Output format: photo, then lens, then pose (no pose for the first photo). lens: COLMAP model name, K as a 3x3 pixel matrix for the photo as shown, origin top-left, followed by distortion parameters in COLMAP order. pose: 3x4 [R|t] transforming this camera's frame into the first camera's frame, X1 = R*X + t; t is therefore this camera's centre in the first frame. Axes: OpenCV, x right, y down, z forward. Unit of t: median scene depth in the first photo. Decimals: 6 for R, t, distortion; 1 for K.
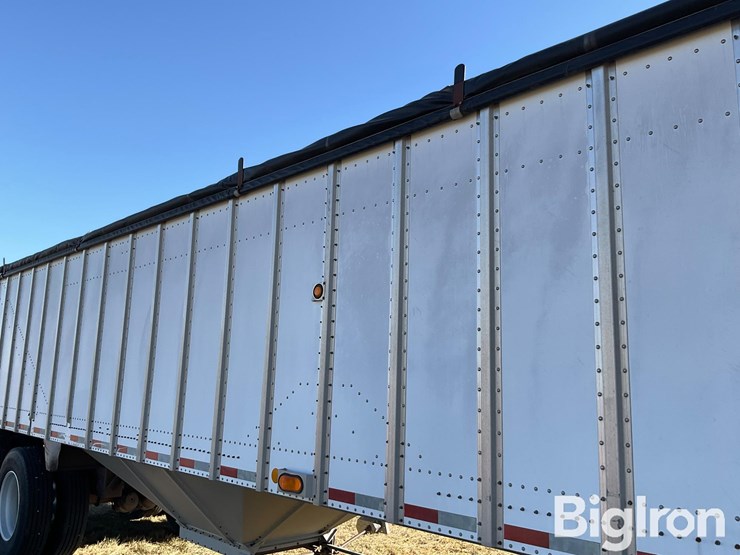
lens RADIAL K [[616.1, 0, 371.0], [0, 616.1, 273.8], [0, 0, 1]] dist [0.042030, -0.008458]
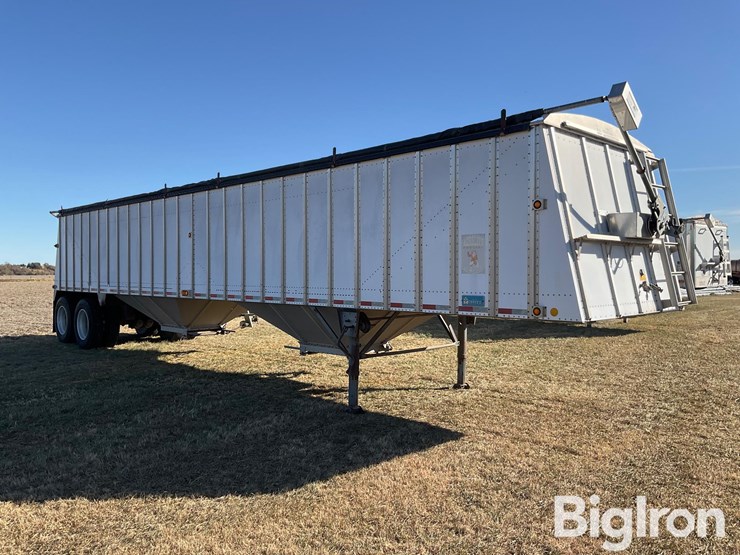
lens RADIAL K [[616.1, 0, 371.0], [0, 616.1, 273.8], [0, 0, 1]] dist [0.042030, -0.008458]
pose [[0.999327, -0.036562, 0.002854, 0.527481], [0.035384, 0.981740, 0.186907, -0.213967], [-0.009635, -0.186680, 0.982373, -1.377177]]
